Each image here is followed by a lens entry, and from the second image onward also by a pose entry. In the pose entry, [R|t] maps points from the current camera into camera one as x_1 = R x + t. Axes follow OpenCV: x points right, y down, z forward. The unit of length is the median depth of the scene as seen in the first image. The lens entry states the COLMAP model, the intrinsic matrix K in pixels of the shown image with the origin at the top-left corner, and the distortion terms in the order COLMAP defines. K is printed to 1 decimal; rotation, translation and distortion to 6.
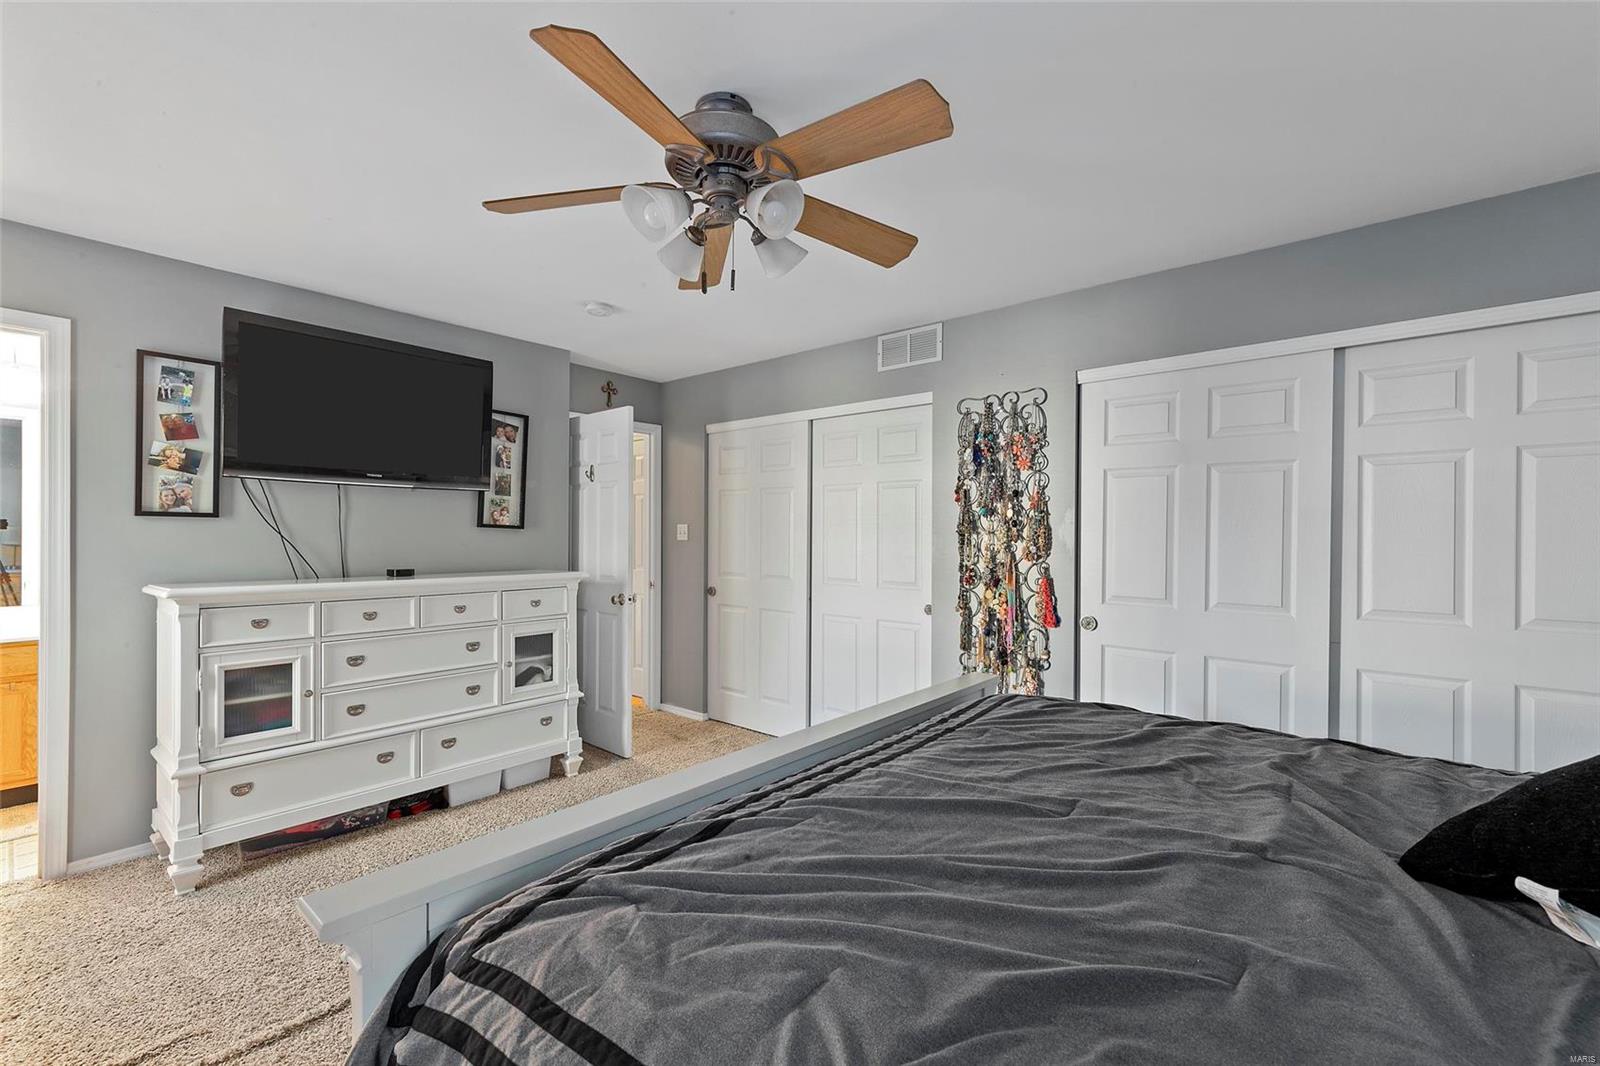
lens RADIAL K [[657.0, 0, 800.5], [0, 657.0, 533.6], [0, 0, 1]] dist [-0.001407, -0.000159]
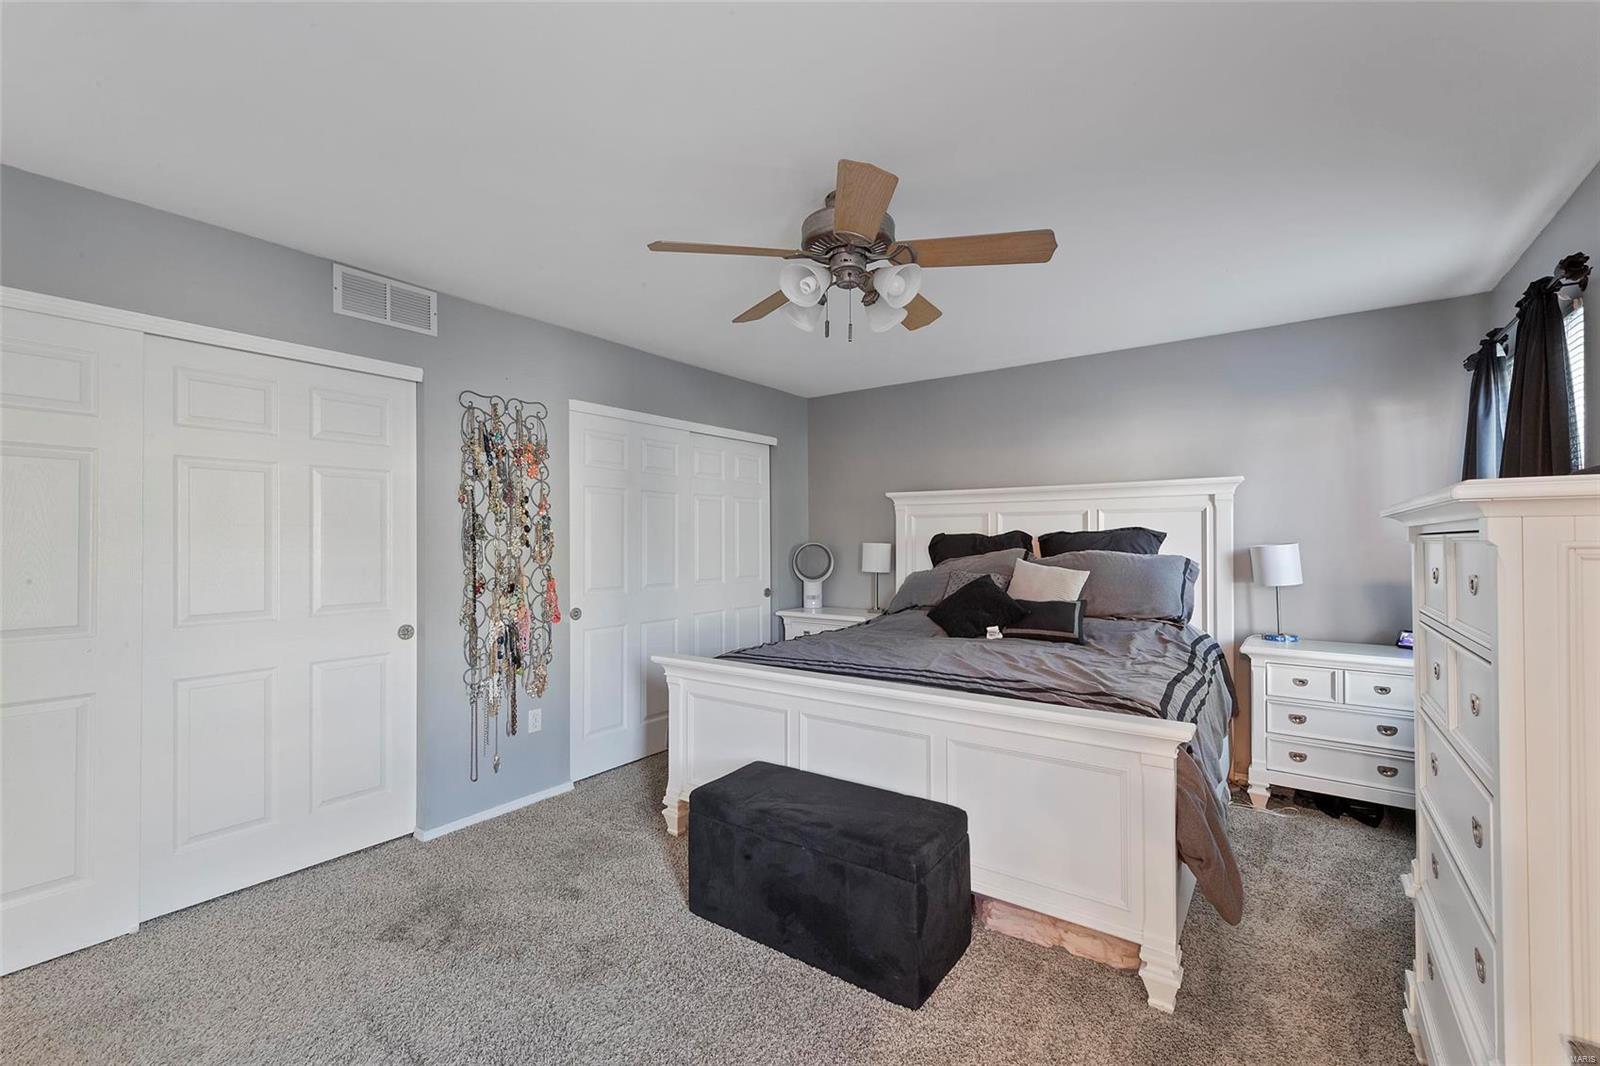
lens RADIAL K [[657.0, 0, 806.7], [0, 657.0, 533.4], [0, 0, 1]] dist [-0.001407, -0.000159]
pose [[-0.083898, -0.001699, 0.996473, -0.714150], [0.005086, 0.999985, 0.002133, -0.007629], [-0.996461, 0.005247, -0.083888, 0.625153]]
